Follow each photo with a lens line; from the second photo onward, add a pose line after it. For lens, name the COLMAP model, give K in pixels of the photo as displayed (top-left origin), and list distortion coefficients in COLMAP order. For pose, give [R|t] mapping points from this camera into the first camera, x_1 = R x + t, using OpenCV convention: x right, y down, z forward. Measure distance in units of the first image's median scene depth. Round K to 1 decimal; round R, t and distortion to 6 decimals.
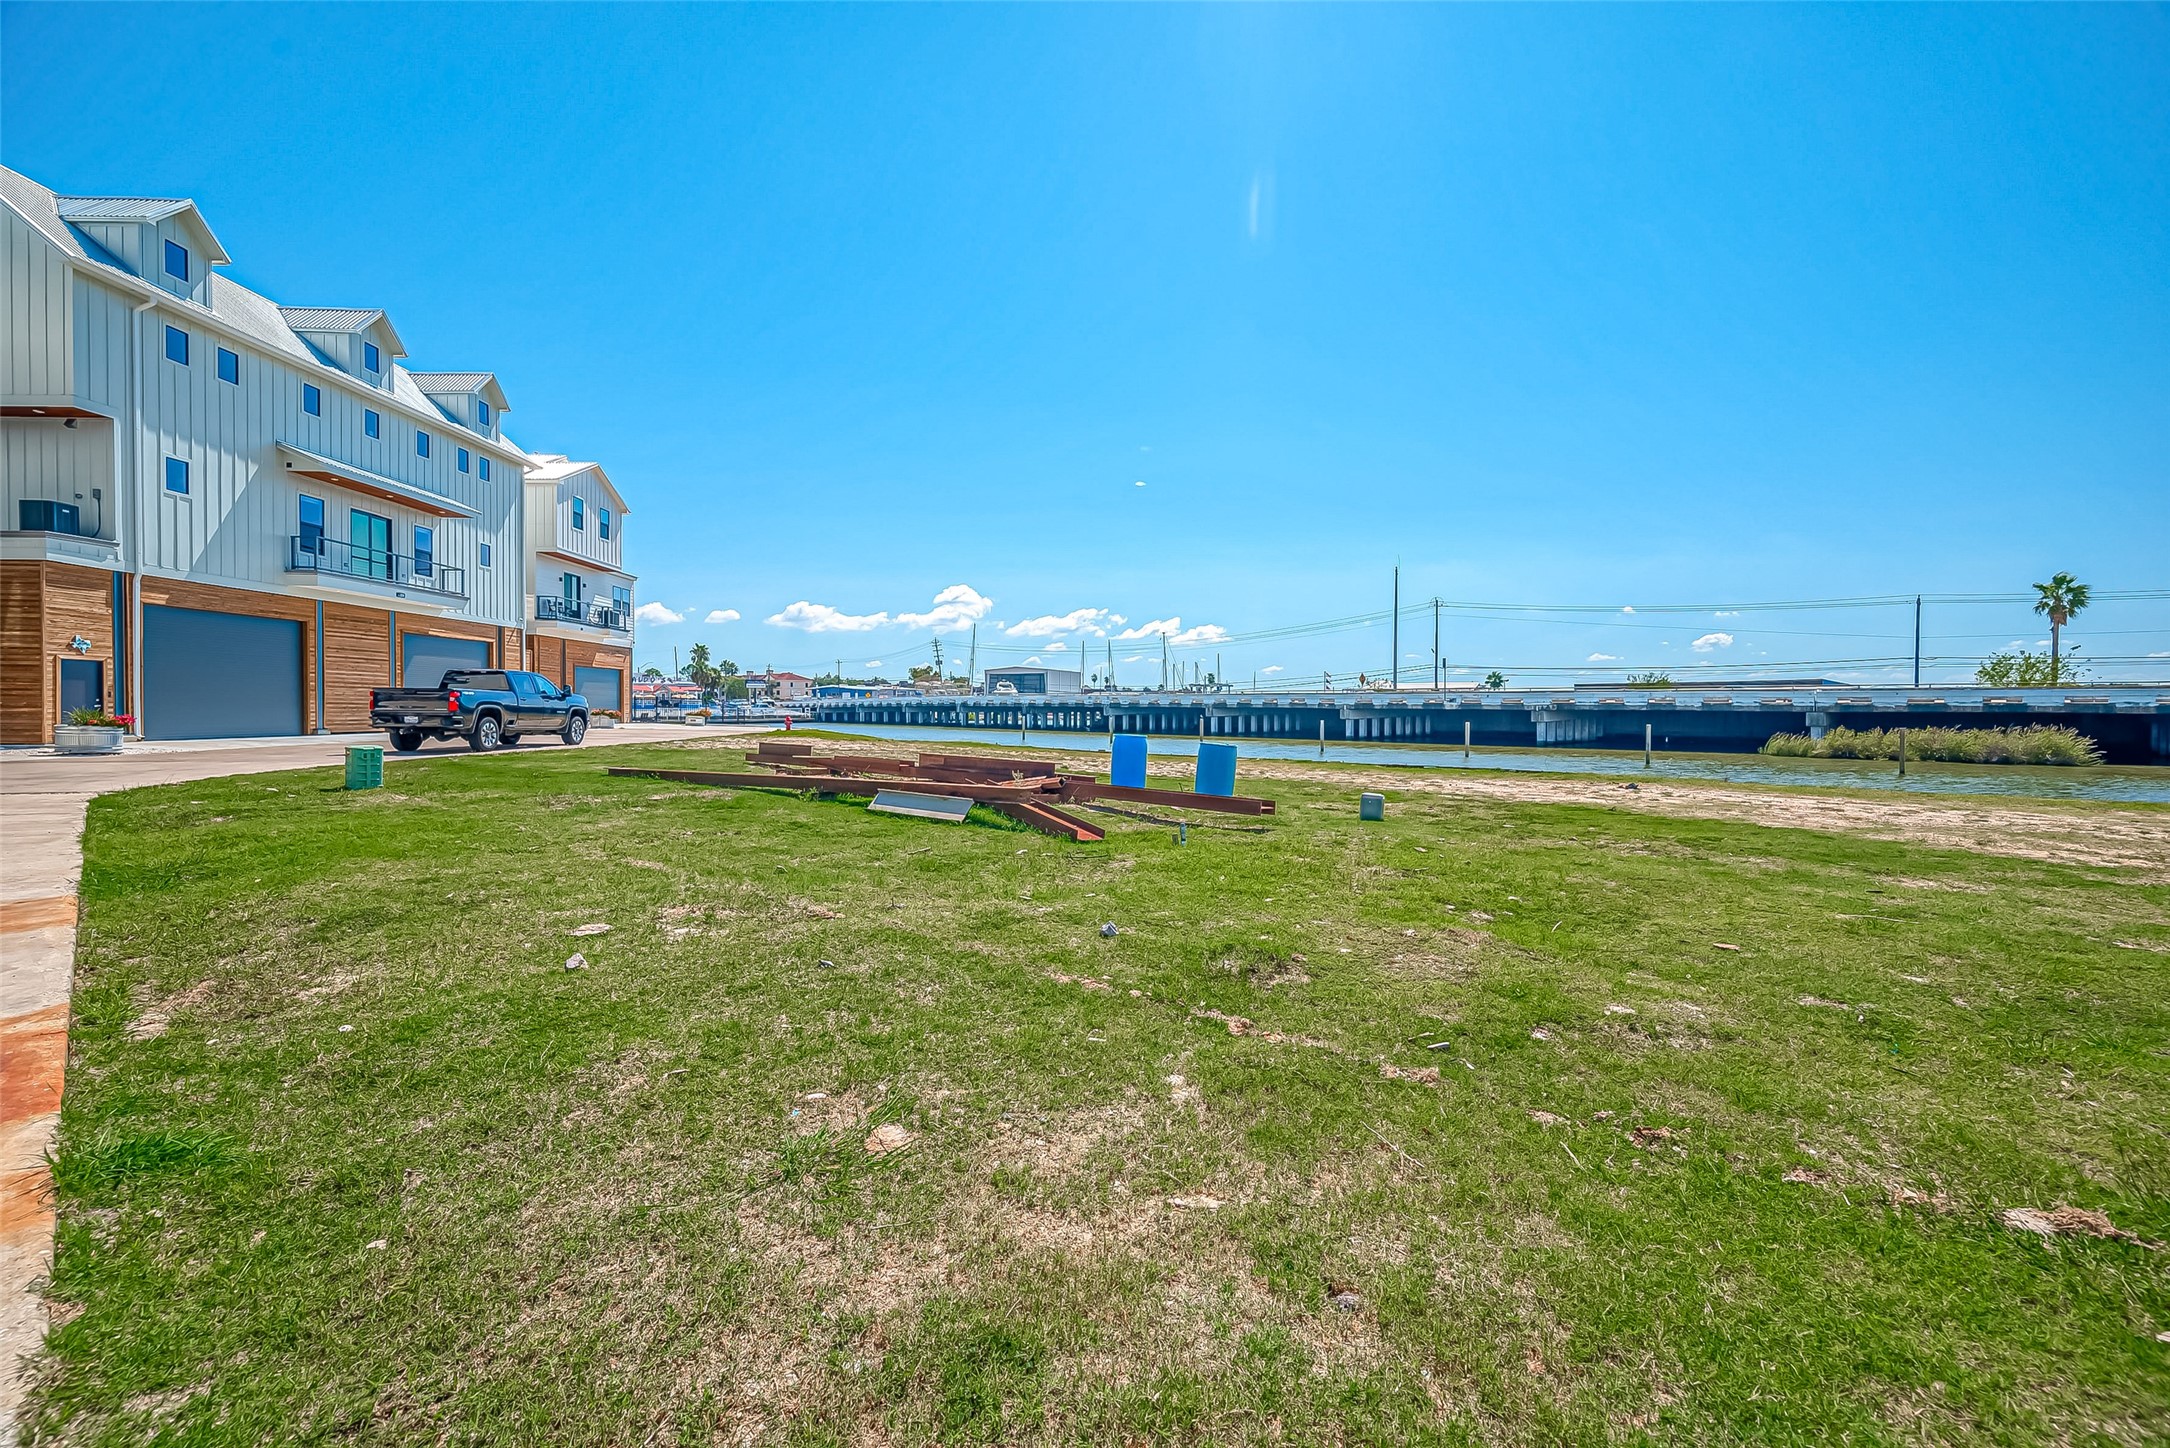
lens RADIAL K [[886.4, 0, 1105.6], [0, 886.4, 716.0], [0, 0, 1]] dist [-0.000822, 0.000042]
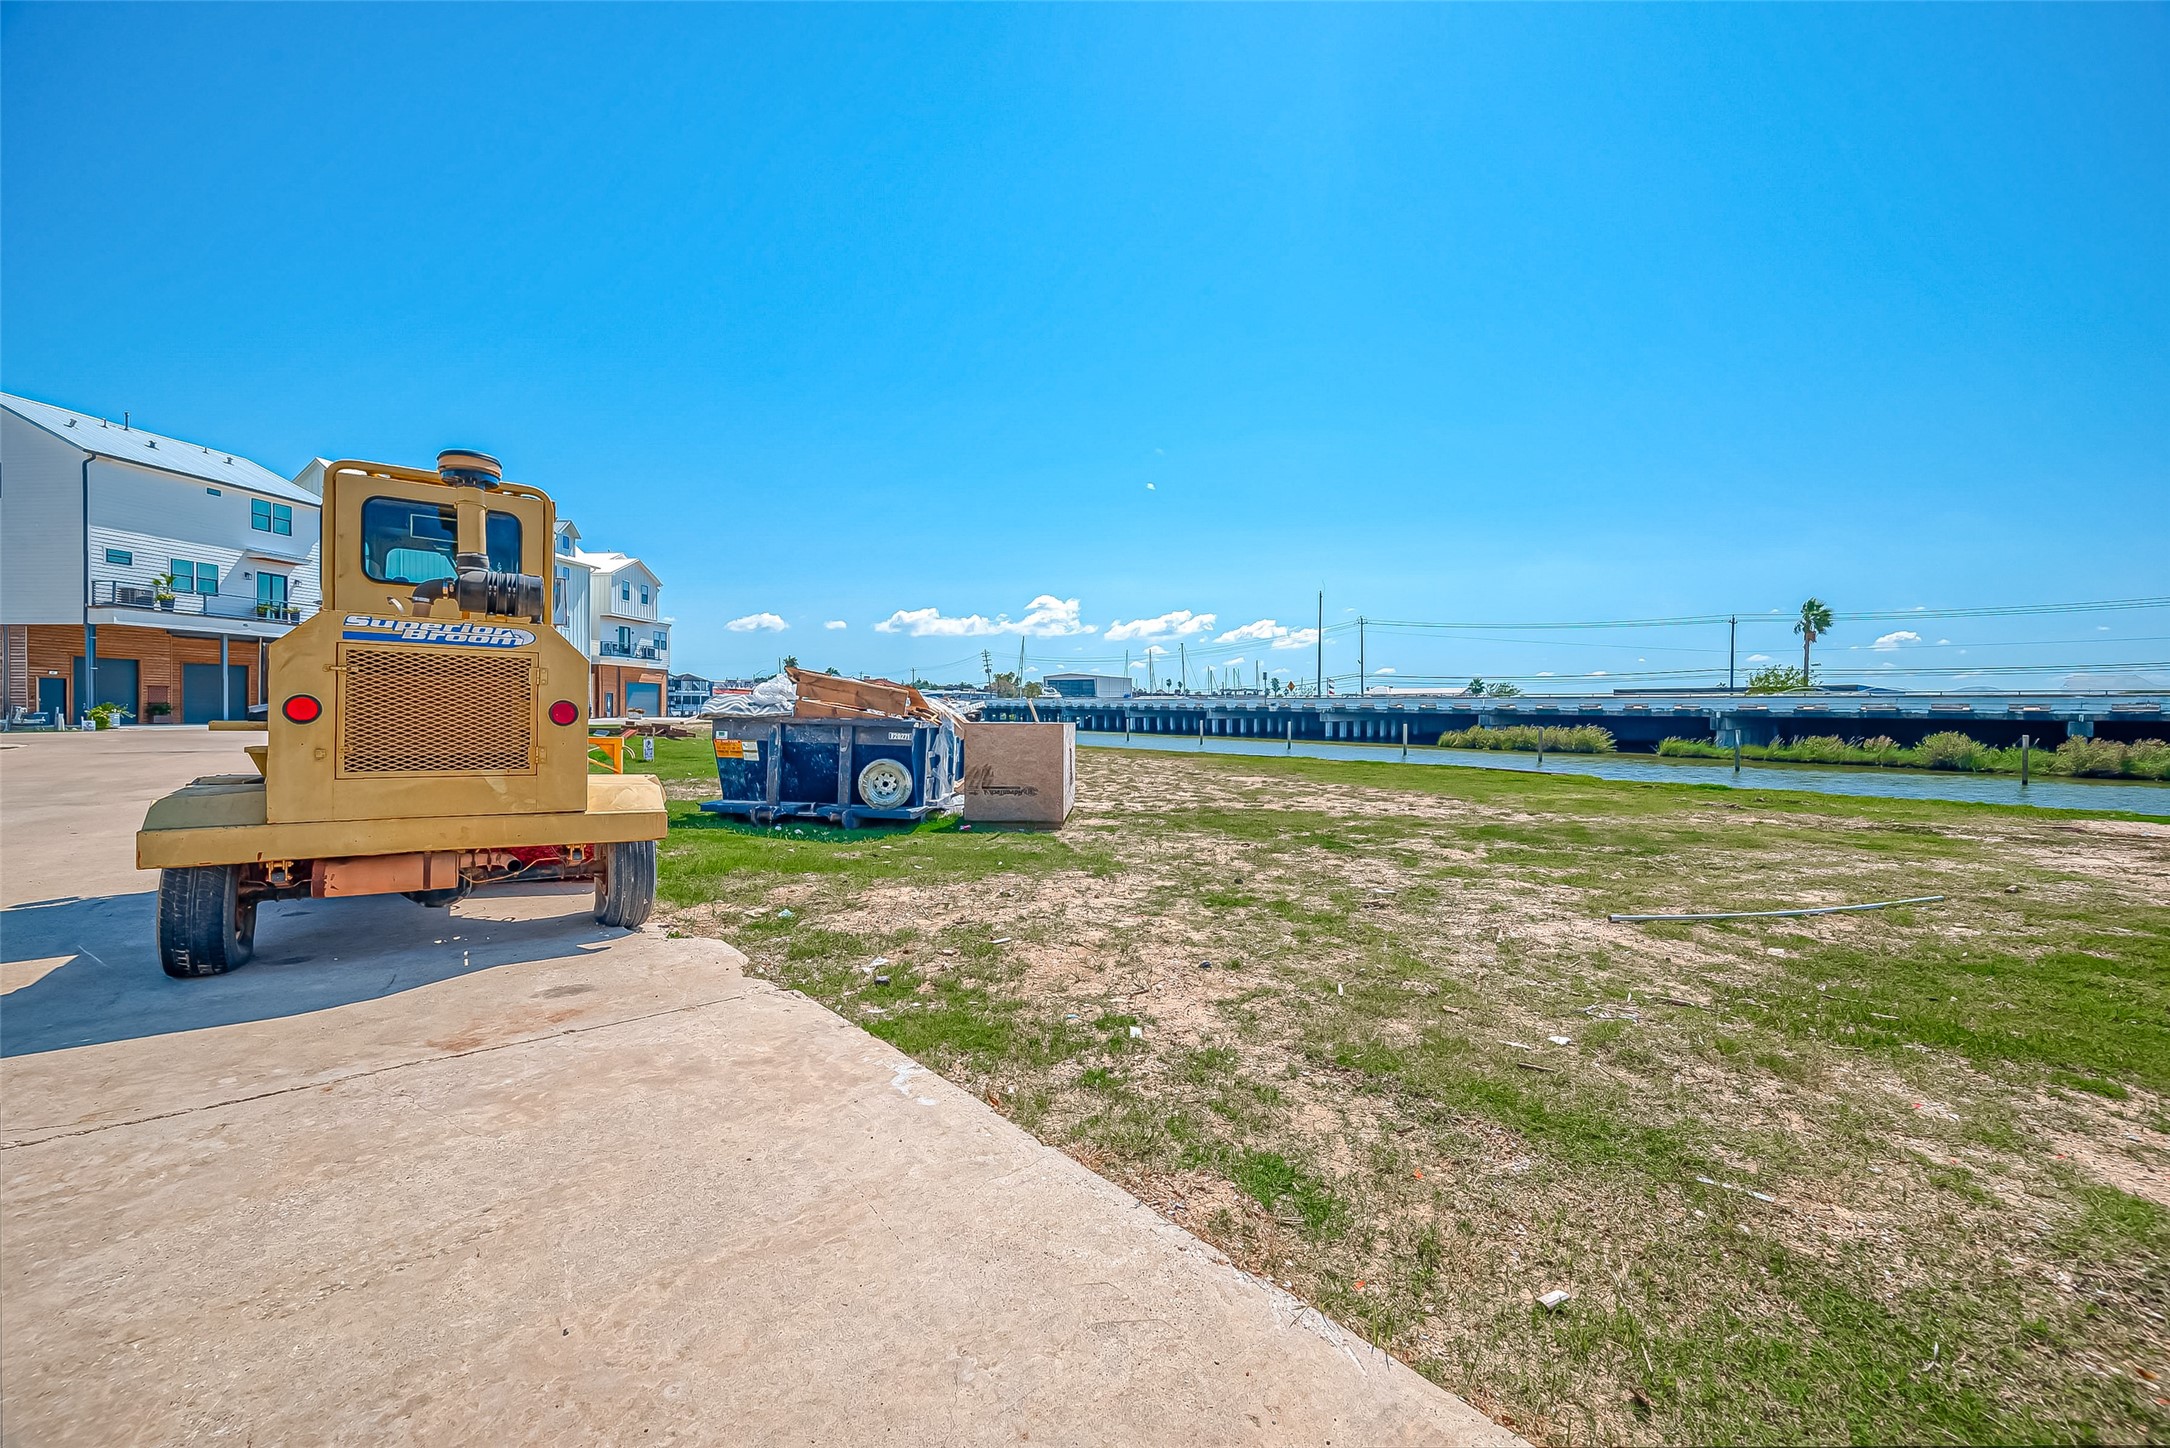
lens RADIAL K [[870.0, 0, 1082.8], [0, 870.0, 721.9], [0, 0, 1]] dist [0.000181, -0.000009]
pose [[0.988311, 0.006171, -0.152328, 0.397239], [-0.005675, 0.999977, 0.003688, 0.005161], [0.152347, -0.002780, 0.988323, -0.383181]]
